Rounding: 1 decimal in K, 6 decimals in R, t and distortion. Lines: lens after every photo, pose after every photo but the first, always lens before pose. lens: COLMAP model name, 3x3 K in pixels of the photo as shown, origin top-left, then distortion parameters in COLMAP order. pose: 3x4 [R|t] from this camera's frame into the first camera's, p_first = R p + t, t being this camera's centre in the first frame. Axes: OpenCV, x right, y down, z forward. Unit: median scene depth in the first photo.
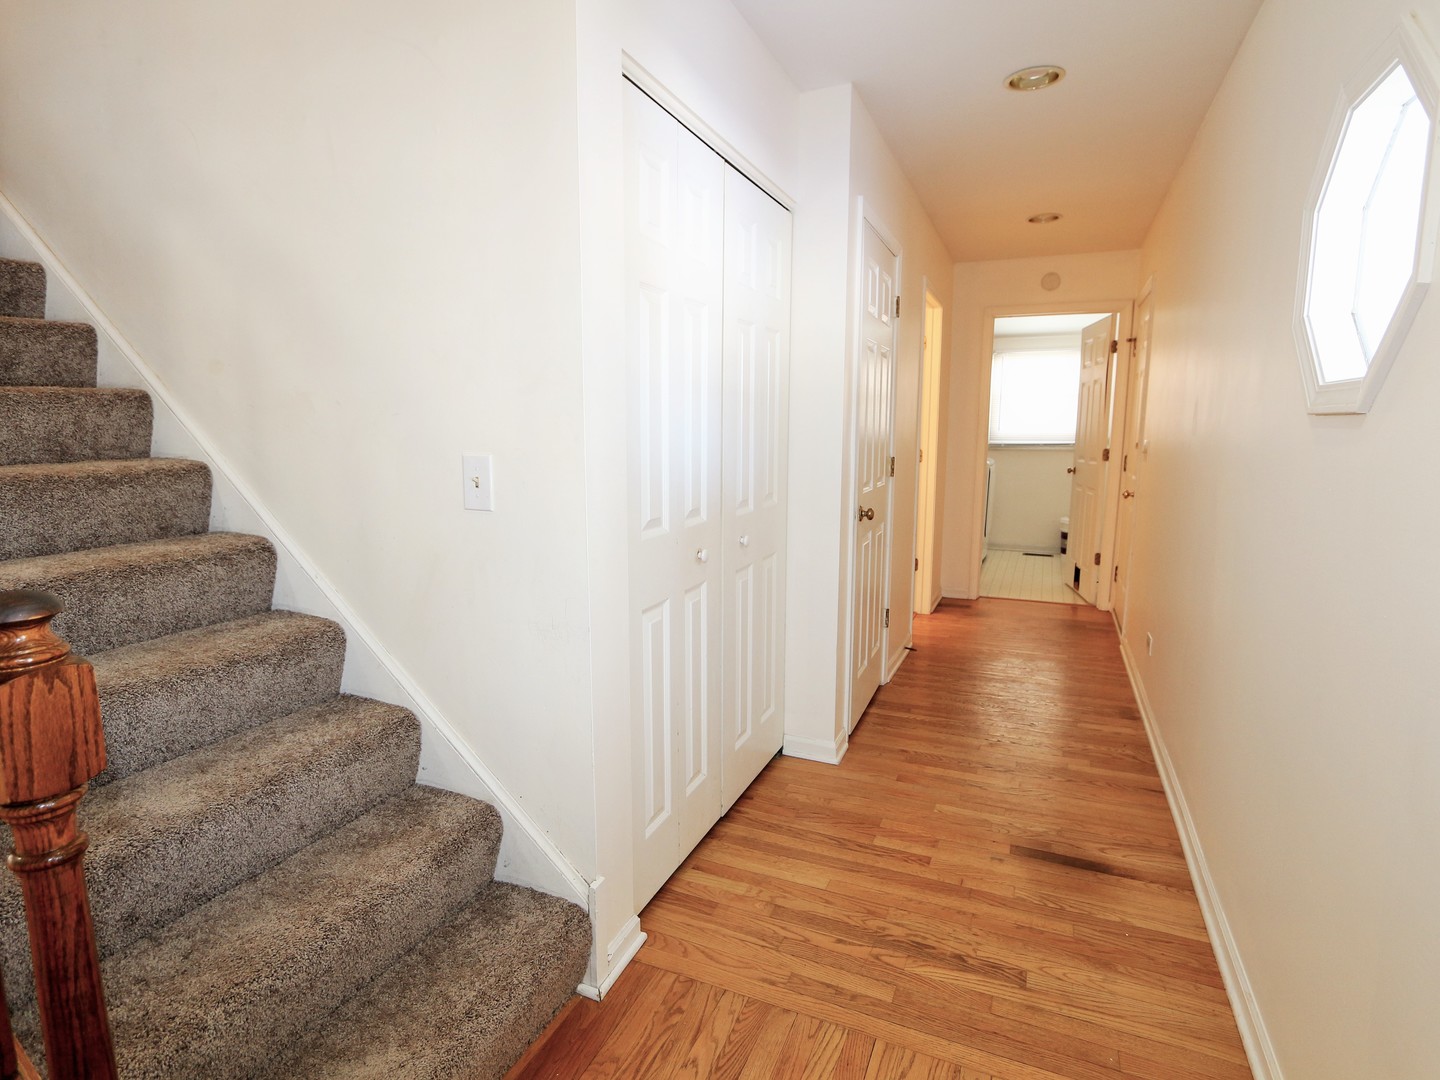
lens RADIAL K [[751.4, 0, 718.9], [0, 751.4, 538.1], [0, 0, 1]] dist [-0.016800, 0.000278]
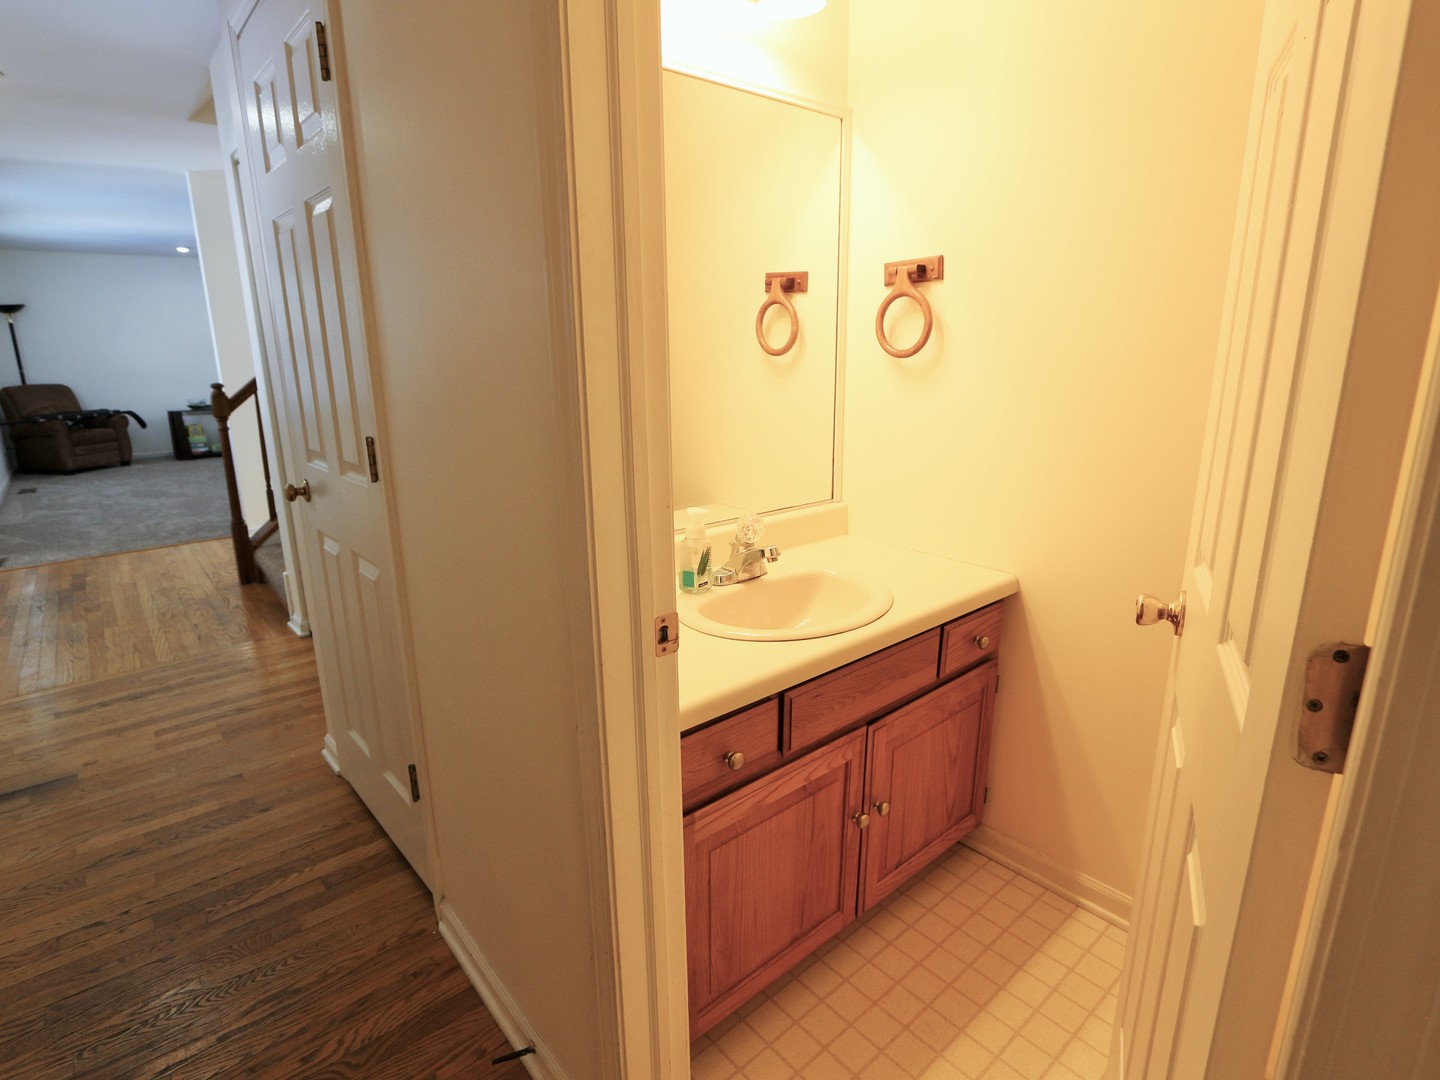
lens RADIAL K [[751.4, 0, 721.9], [0, 751.4, 538.0], [0, 0, 1]] dist [-0.016800, 0.000278]
pose [[-0.434496, 0.230847, -0.870588, 0.823453], [-0.128969, 0.940689, 0.313802, -0.337231], [0.891393, 0.248624, -0.378953, 2.112528]]
